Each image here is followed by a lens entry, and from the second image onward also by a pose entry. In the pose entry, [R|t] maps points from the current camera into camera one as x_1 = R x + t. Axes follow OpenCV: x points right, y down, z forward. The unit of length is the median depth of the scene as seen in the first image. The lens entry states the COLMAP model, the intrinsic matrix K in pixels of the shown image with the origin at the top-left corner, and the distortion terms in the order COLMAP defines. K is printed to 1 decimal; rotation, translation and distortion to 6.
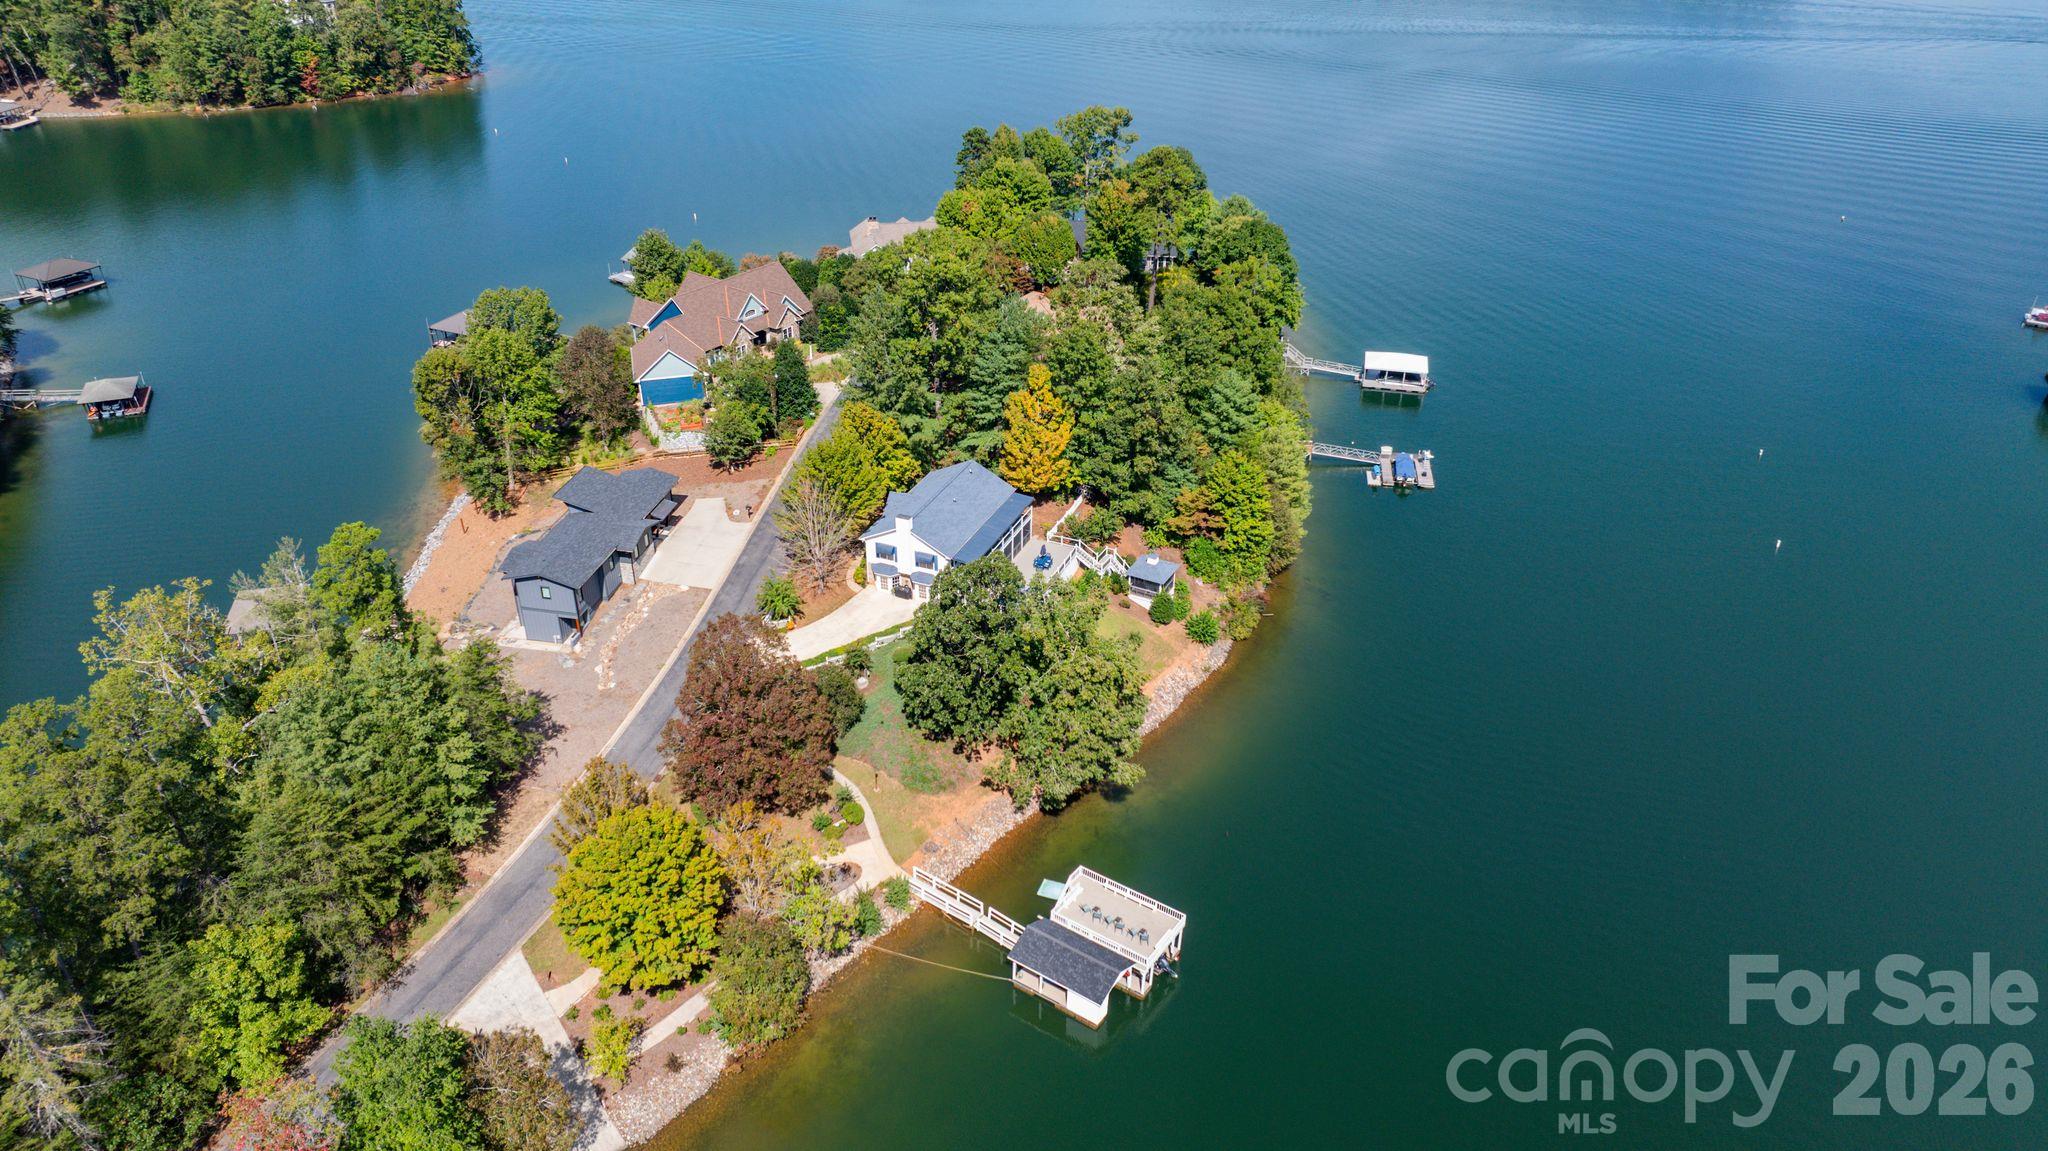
lens RADIAL K [[1426.1, 0, 1024.0], [0, 1426.1, 575.5], [0, 0, 1]] dist [-0.022949, 0.001510]
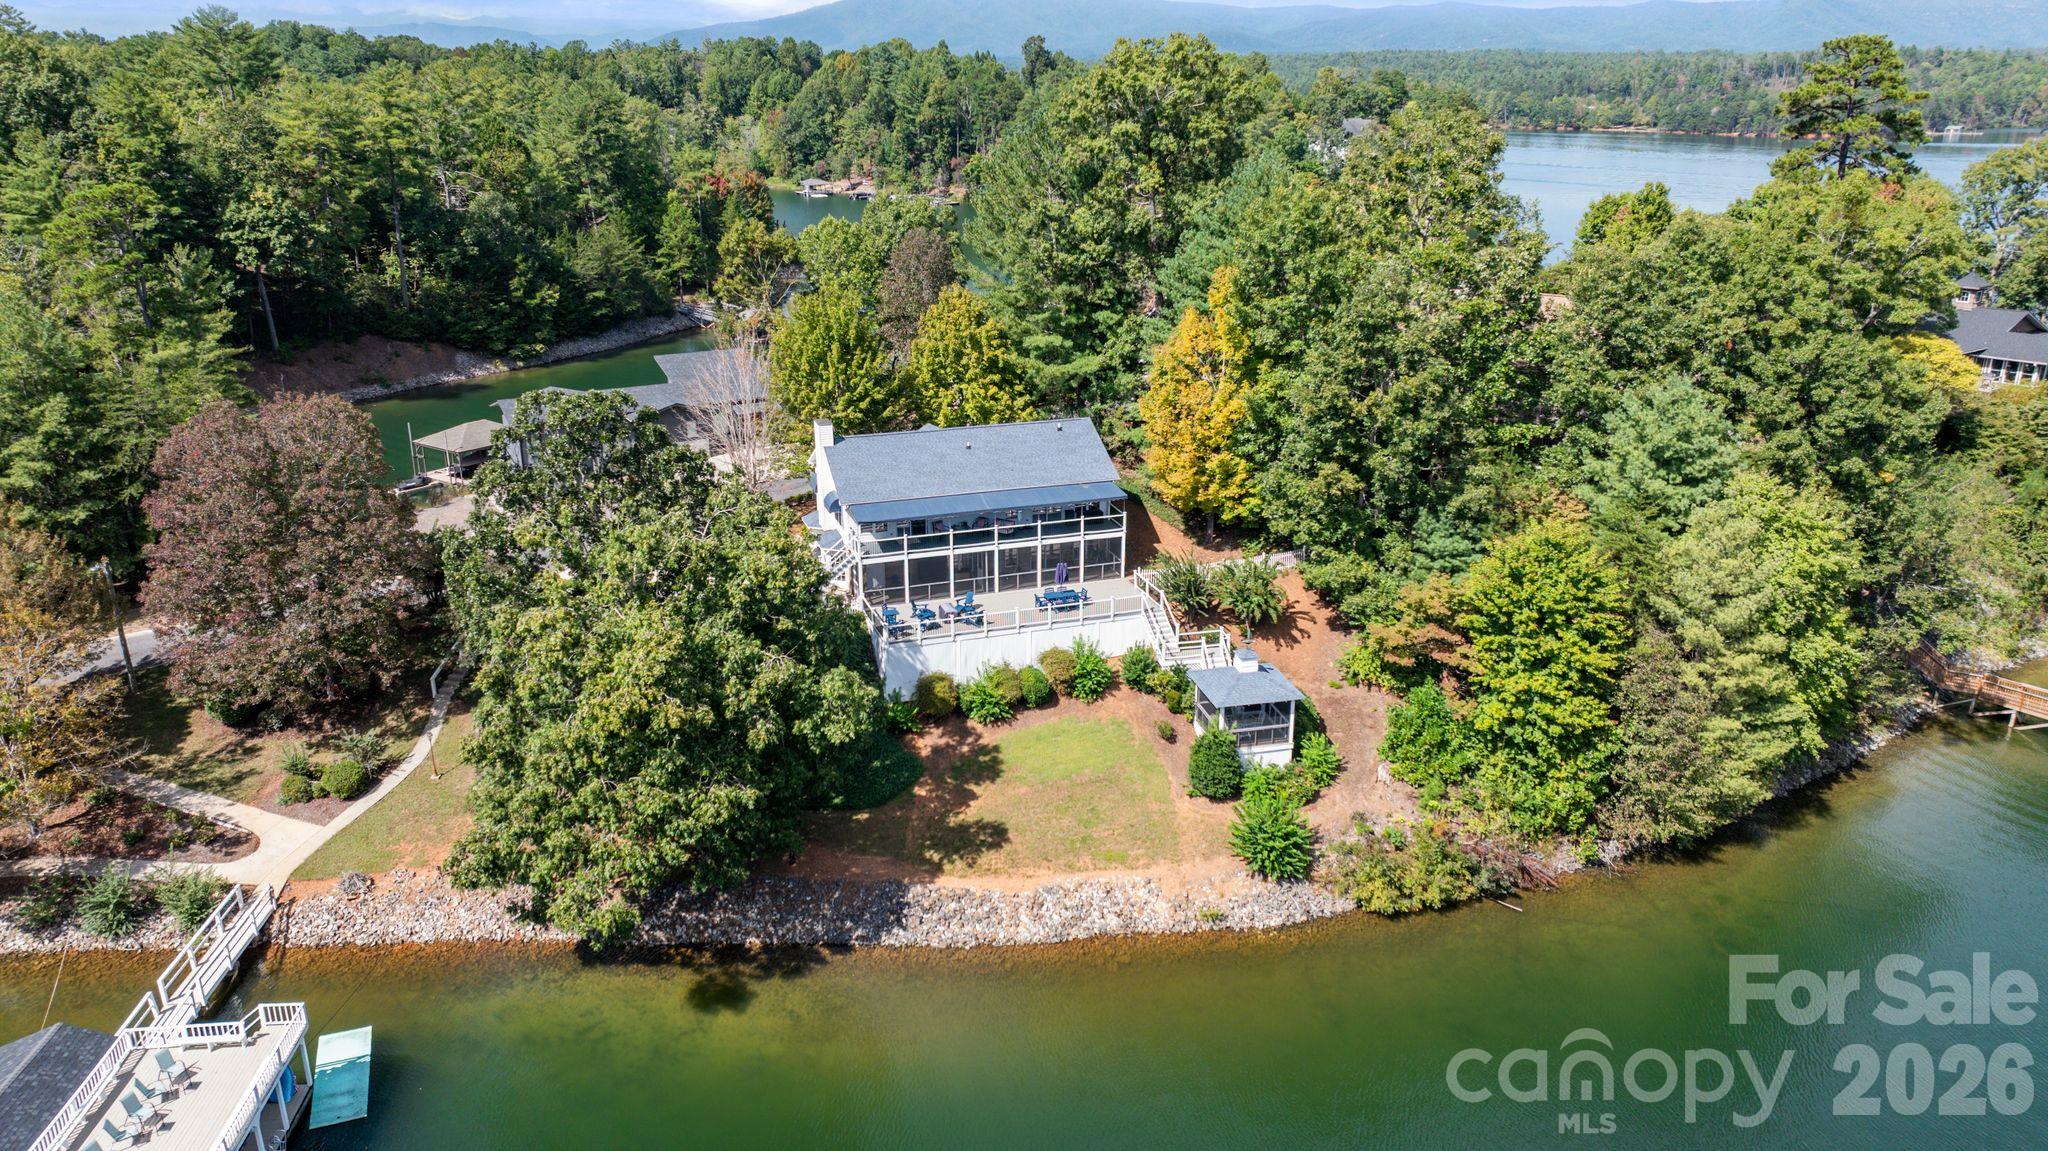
lens RADIAL K [[1426.1, 0, 1024.0], [0, 1426.1, 575.5], [0, 0, 1]] dist [-0.022949, 0.001510]
pose [[0.656141, 0.235056, -0.717097, 0.377892], [-0.376094, 0.925688, -0.040695, 0.009205], [0.654242, 0.296397, 0.695784, 0.633261]]
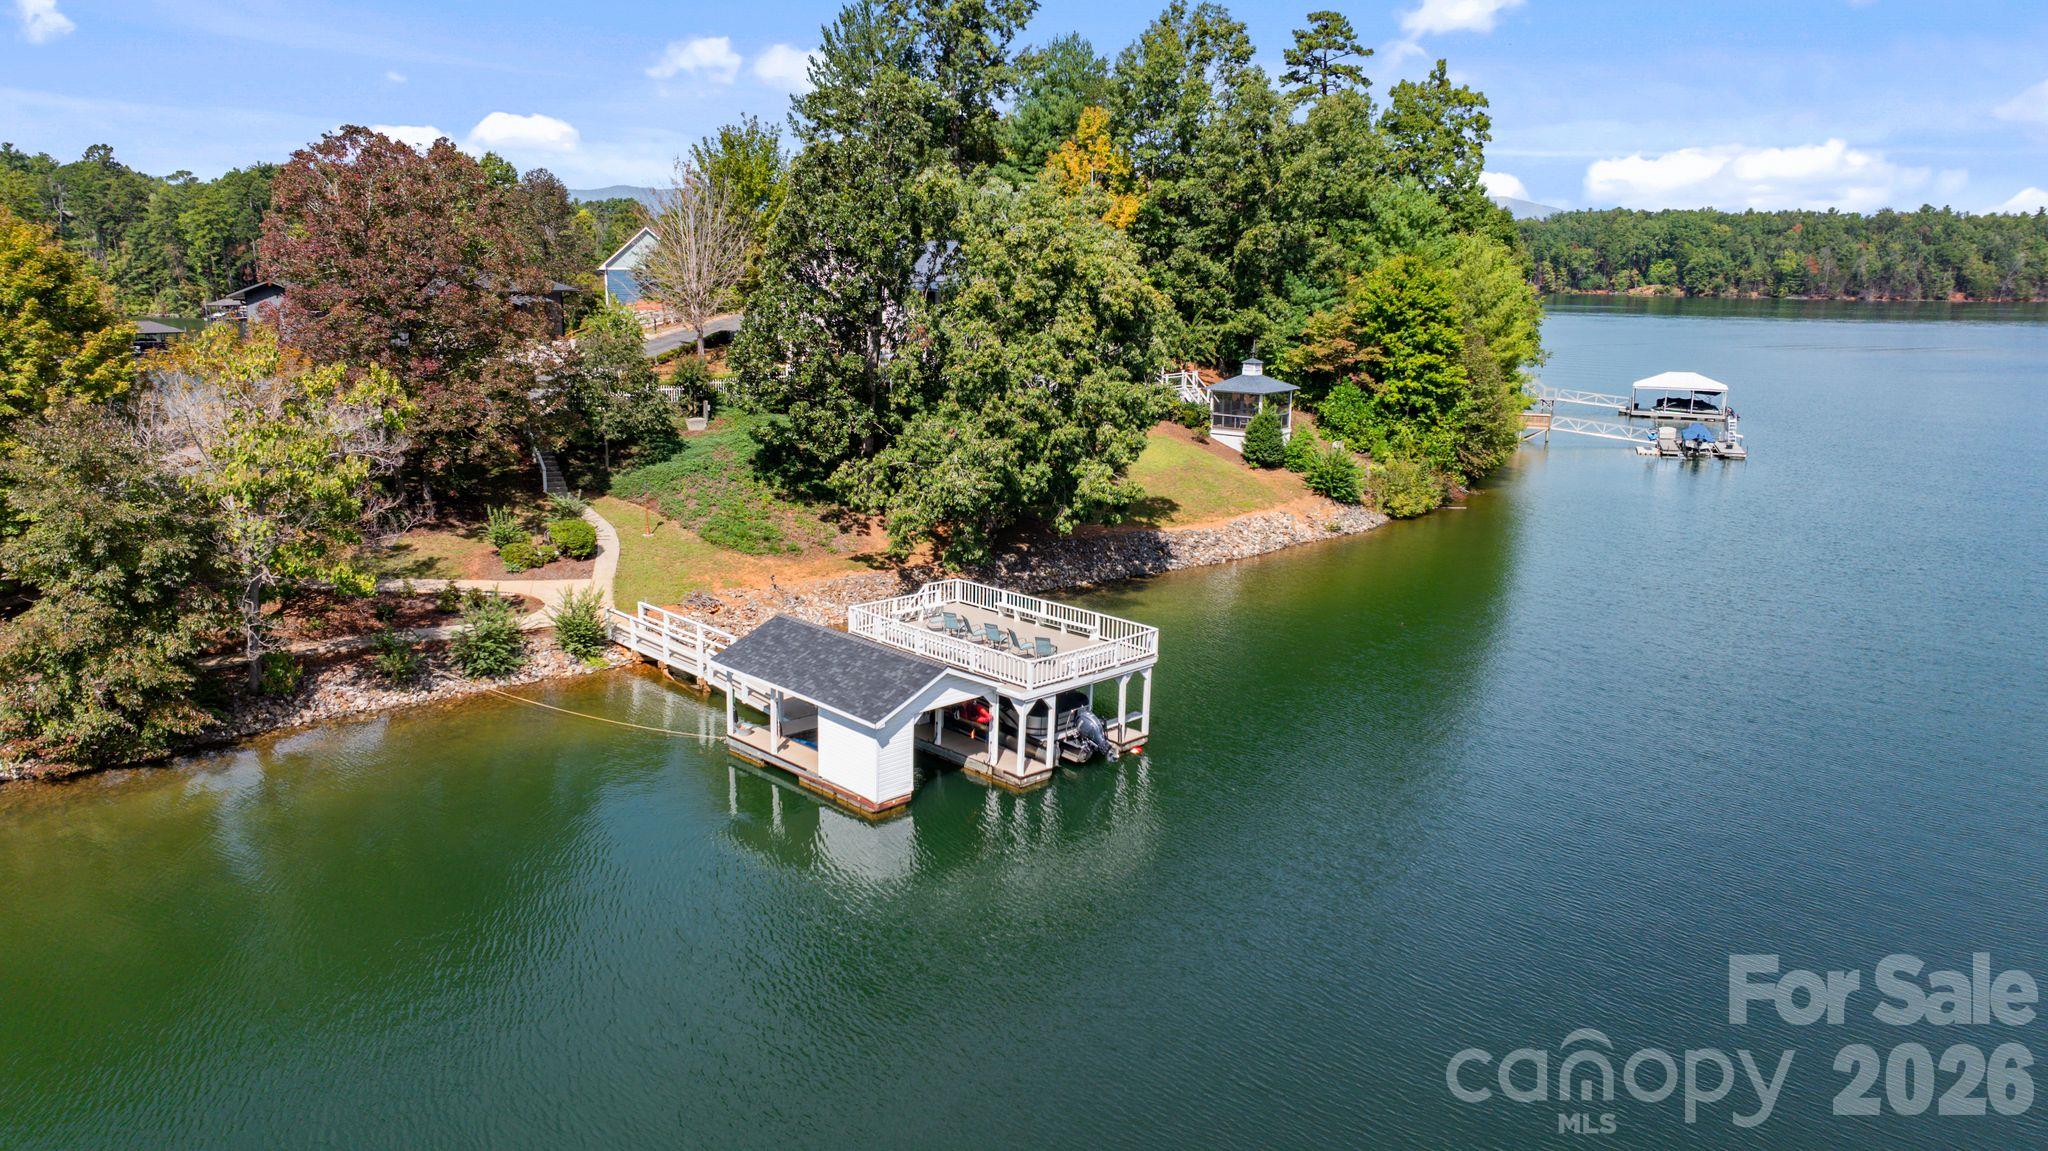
lens RADIAL K [[1426.1, 0, 1024.0], [0, 1426.1, 575.5], [0, 0, 1]] dist [-0.022949, 0.001510]
pose [[0.981586, 0.041831, -0.186386, 0.113720], [-0.097593, 0.948594, -0.301074, 0.266612], [0.164210, 0.313720, 0.935208, 0.460540]]
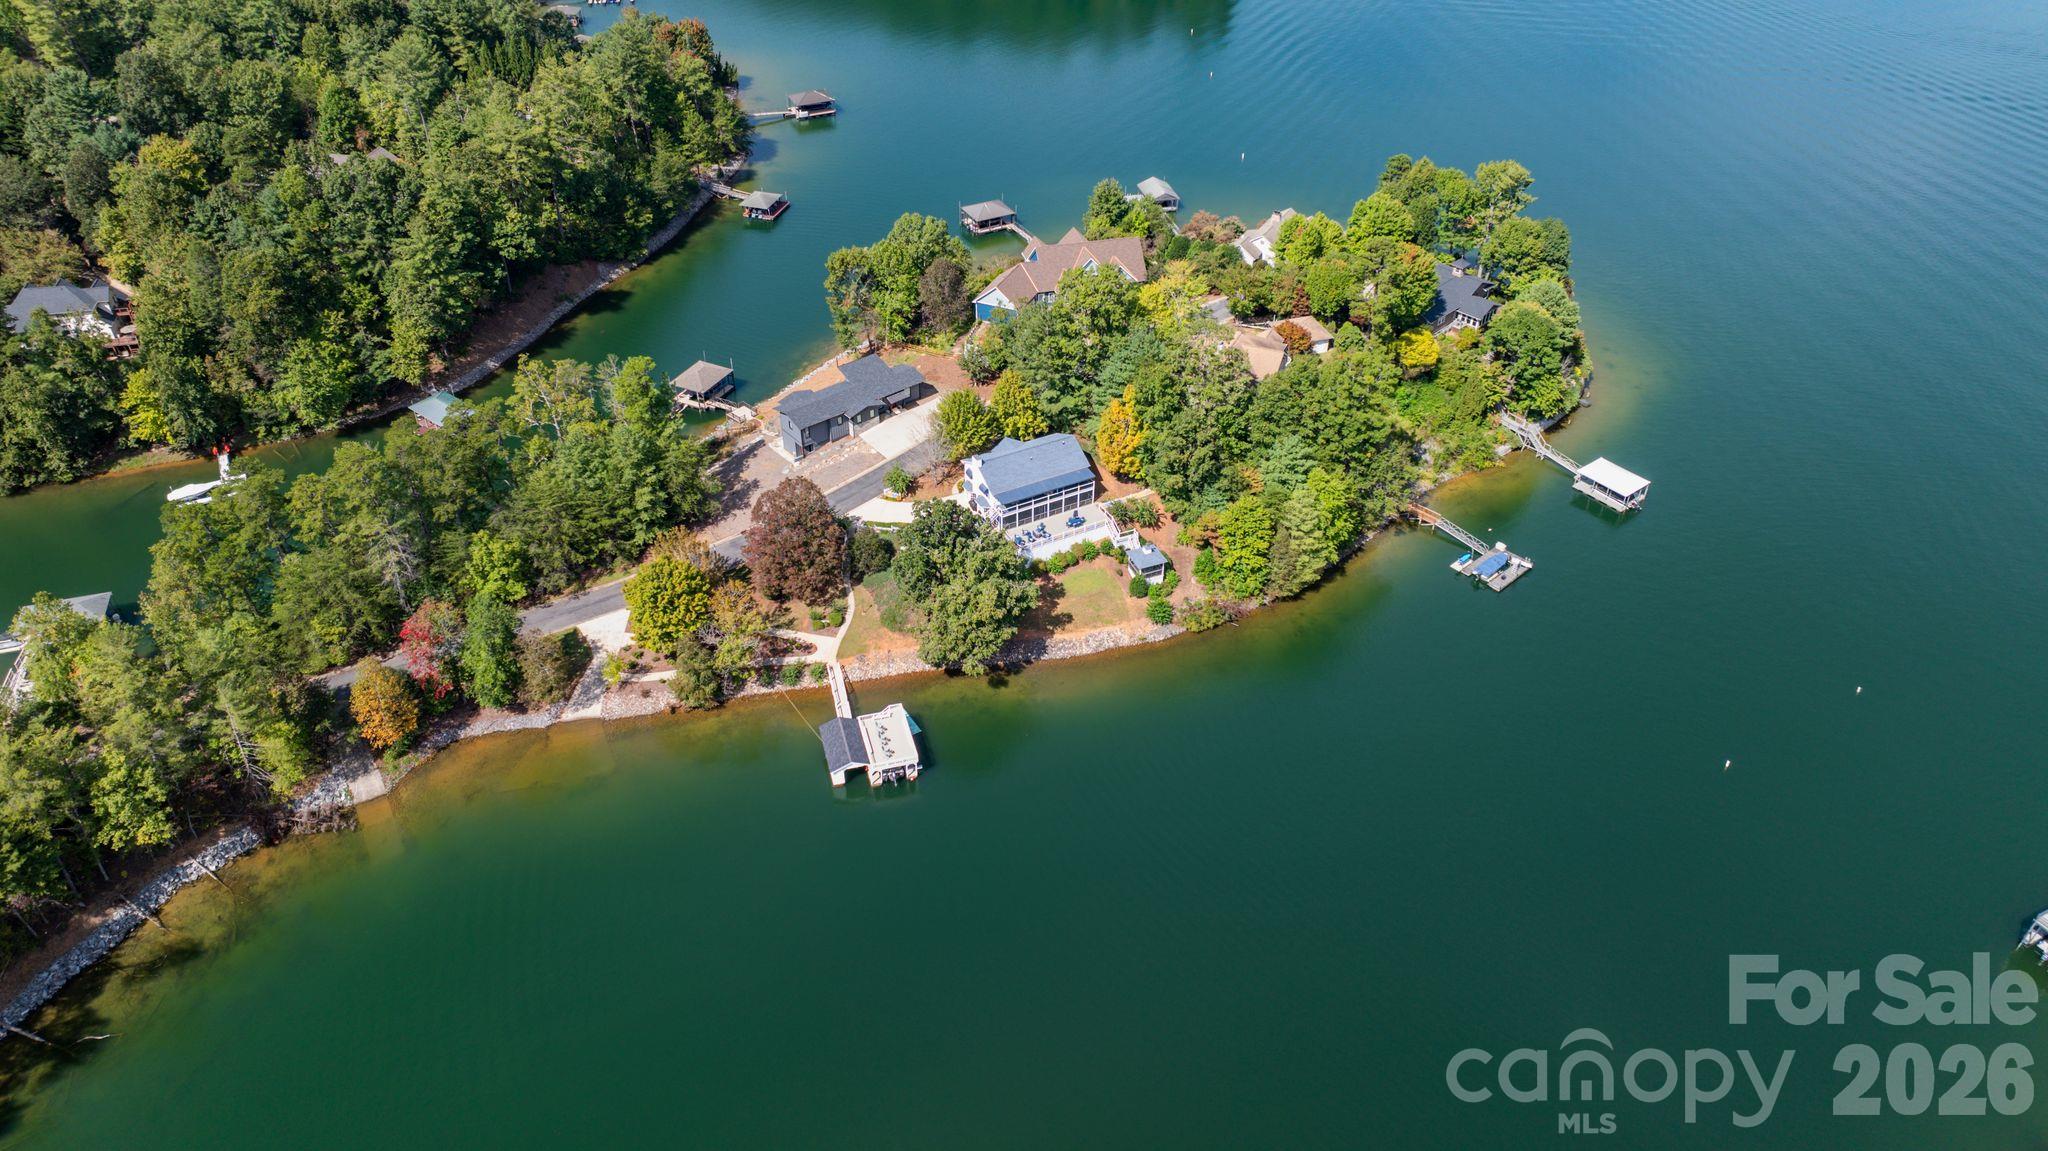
lens RADIAL K [[1426.1, 0, 1024.0], [0, 1426.1, 575.5], [0, 0, 1]] dist [-0.022949, 0.001510]
pose [[0.775406, 0.383983, -0.501301, 0.699753], [-0.319378, 0.923325, 0.213233, -0.243893], [0.544742, -0.005238, 0.838587, -0.198457]]
